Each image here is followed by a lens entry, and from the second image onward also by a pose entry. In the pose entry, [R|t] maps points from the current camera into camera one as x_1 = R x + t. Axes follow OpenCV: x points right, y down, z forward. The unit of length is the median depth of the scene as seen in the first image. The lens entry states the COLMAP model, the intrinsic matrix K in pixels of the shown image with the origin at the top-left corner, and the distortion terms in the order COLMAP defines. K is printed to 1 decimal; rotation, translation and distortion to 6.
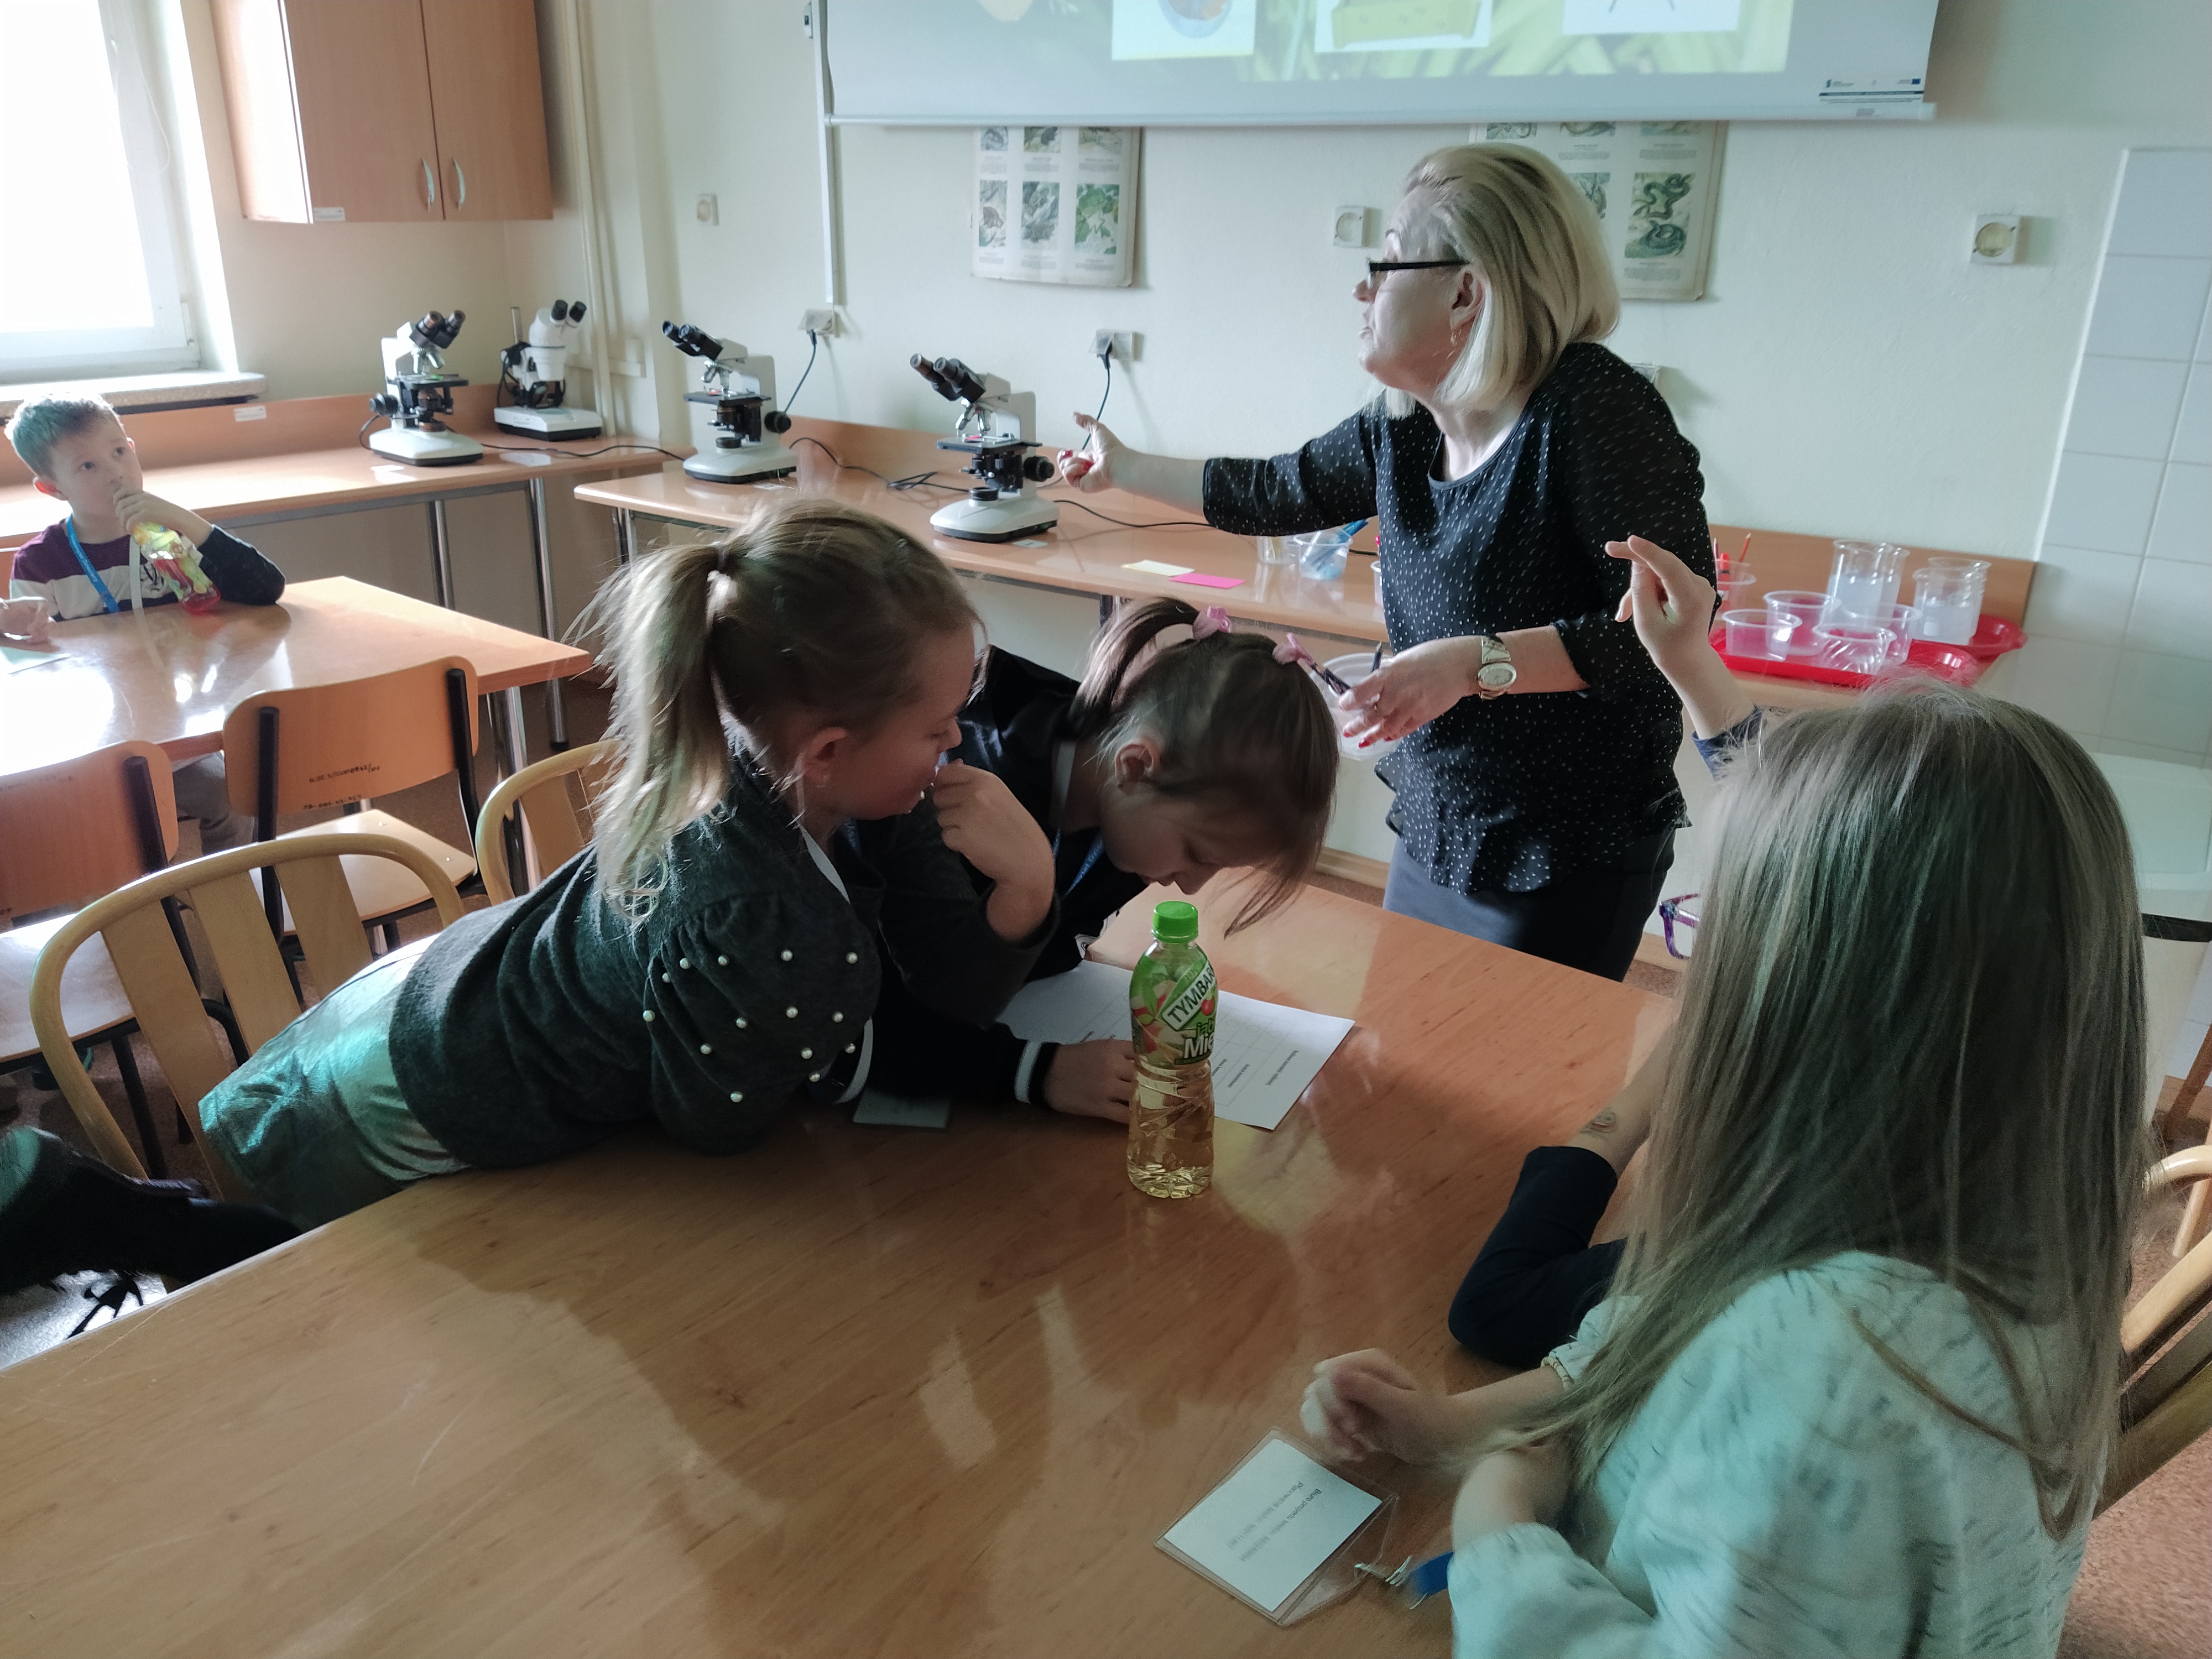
lens RADIAL K [[1649.5, 0, 1096.5], [0, 1649.5, 827.6], [0, 0, 1]] dist [0.140849, -0.232203]
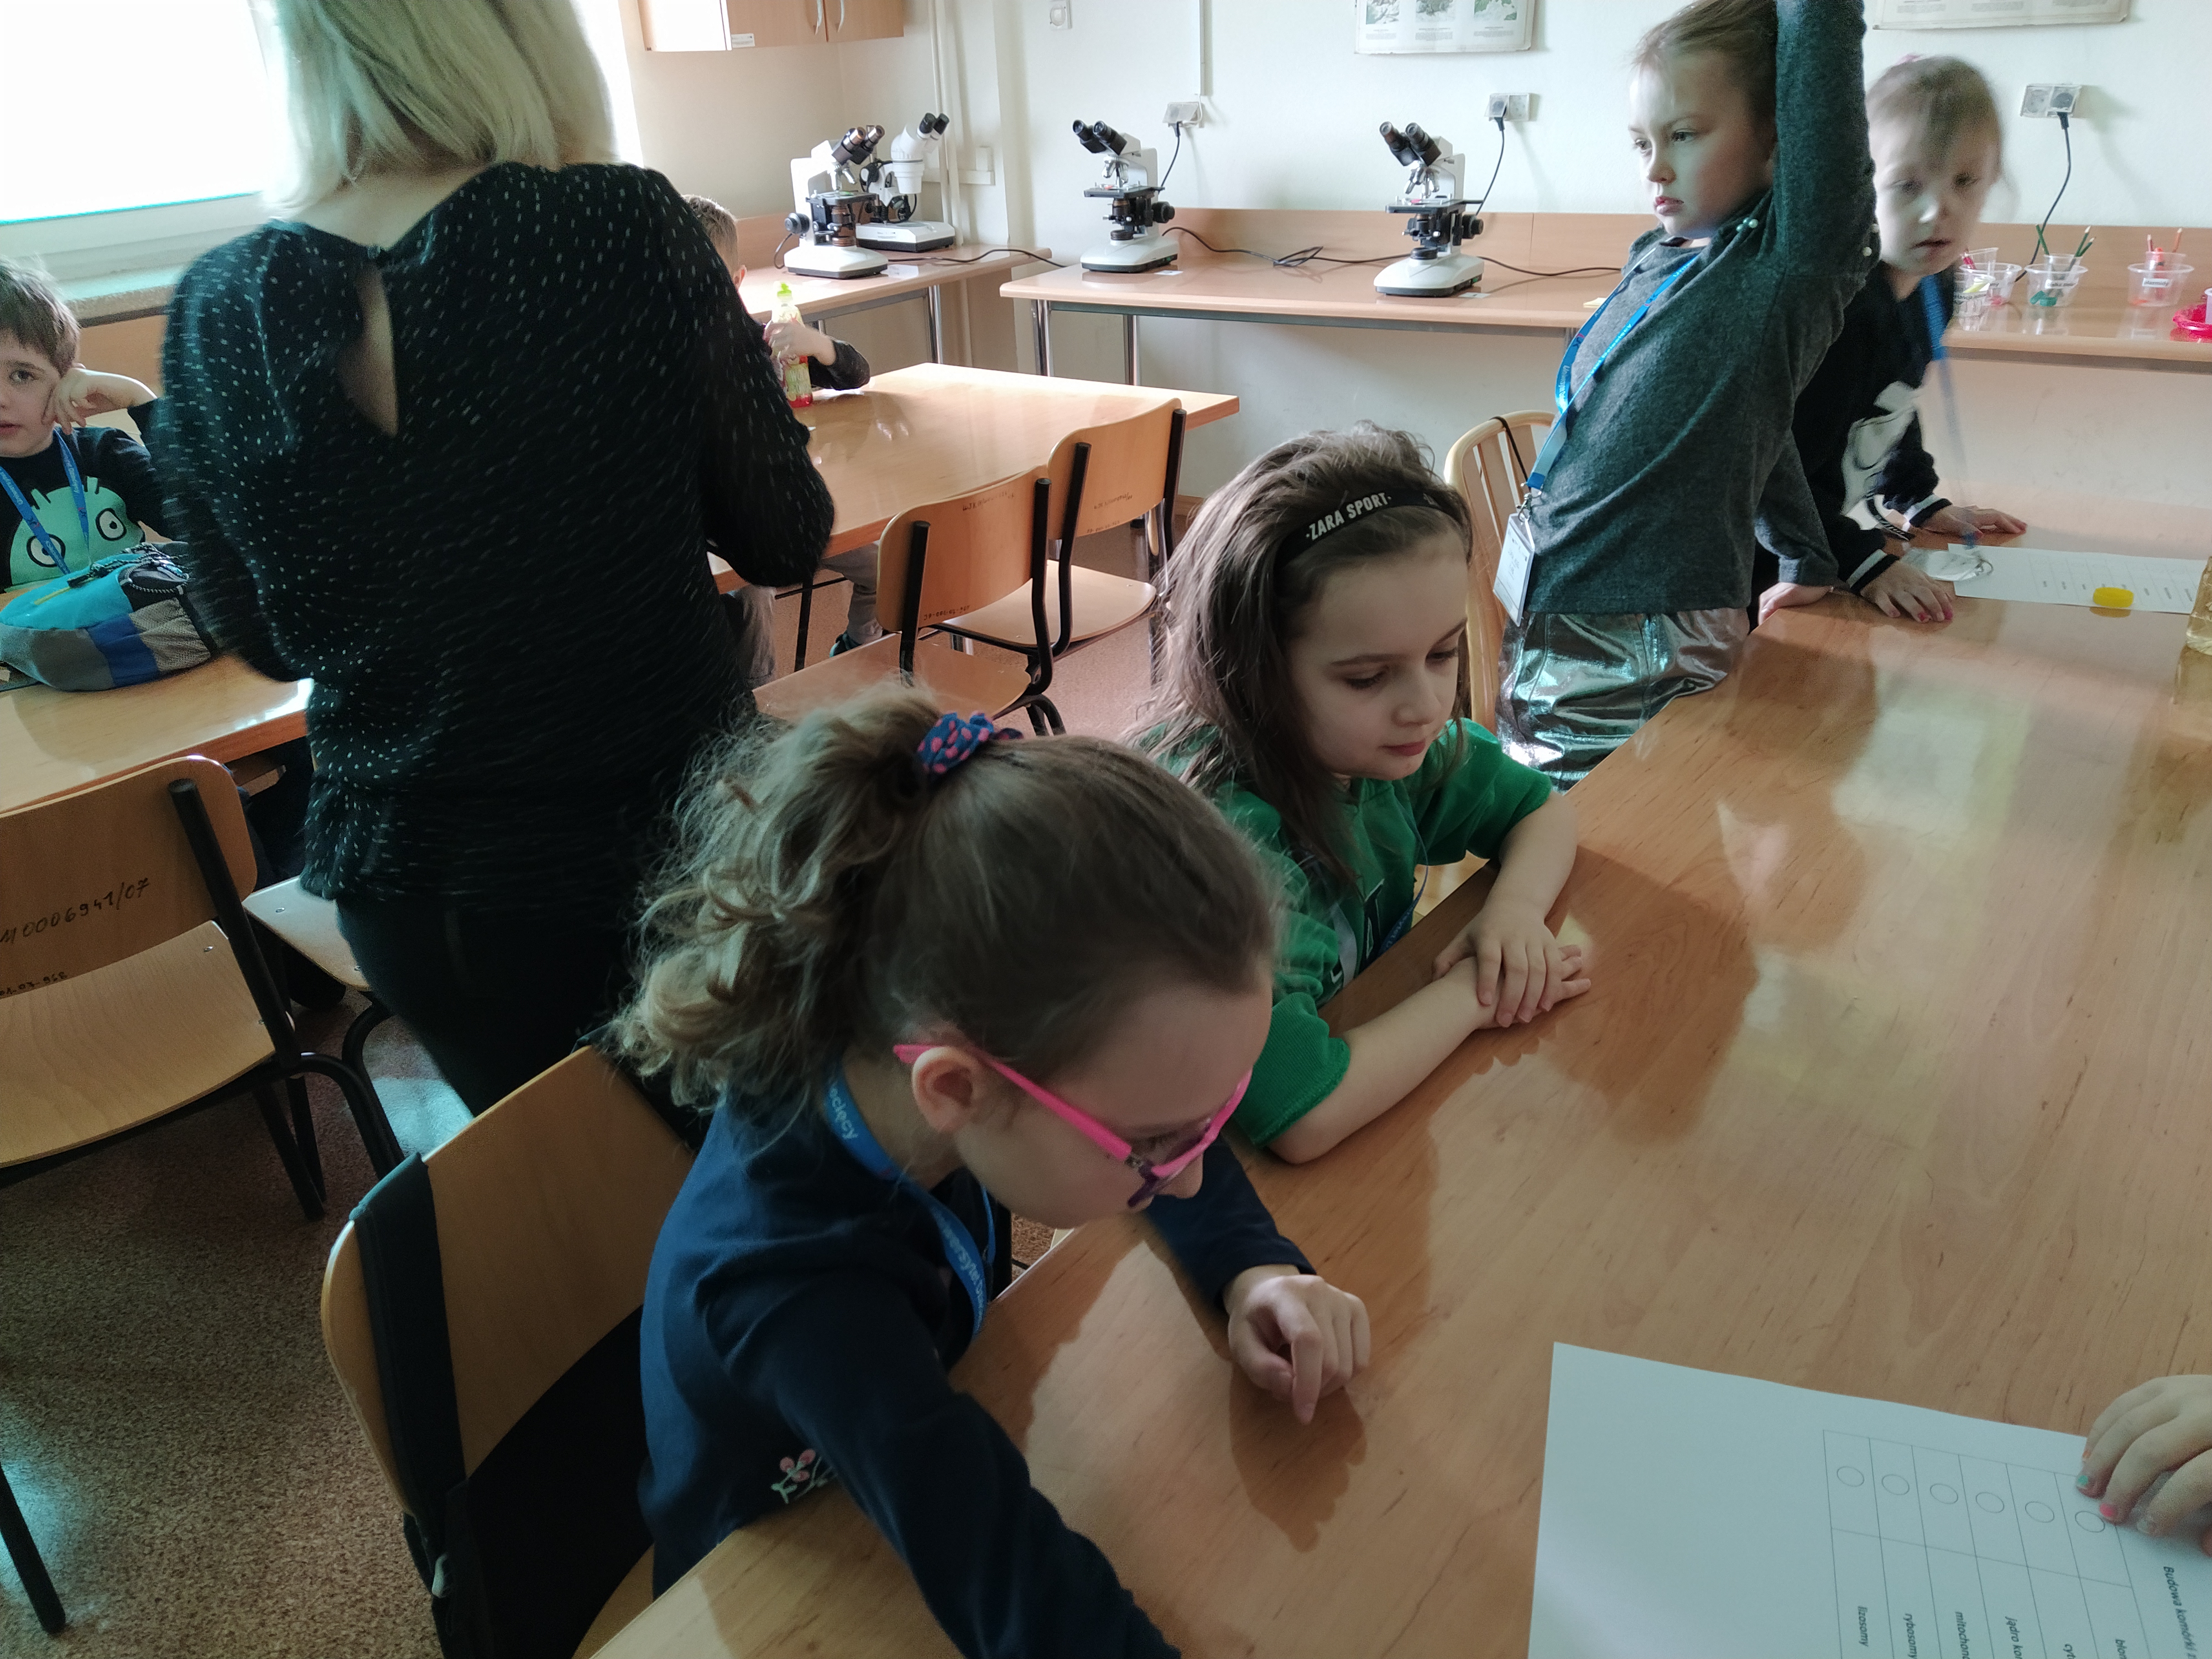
lens RADIAL K [[1631.6, 0, 1104.4], [0, 1631.6, 832.1], [0, 0, 1]] dist [0.105325, -0.140042]
pose [[0.997252, -0.073344, 0.010458, -0.299359], [0.071932, 0.992351, 0.100327, 0.051159], [-0.017736, -0.099299, 0.994900, -0.117336]]
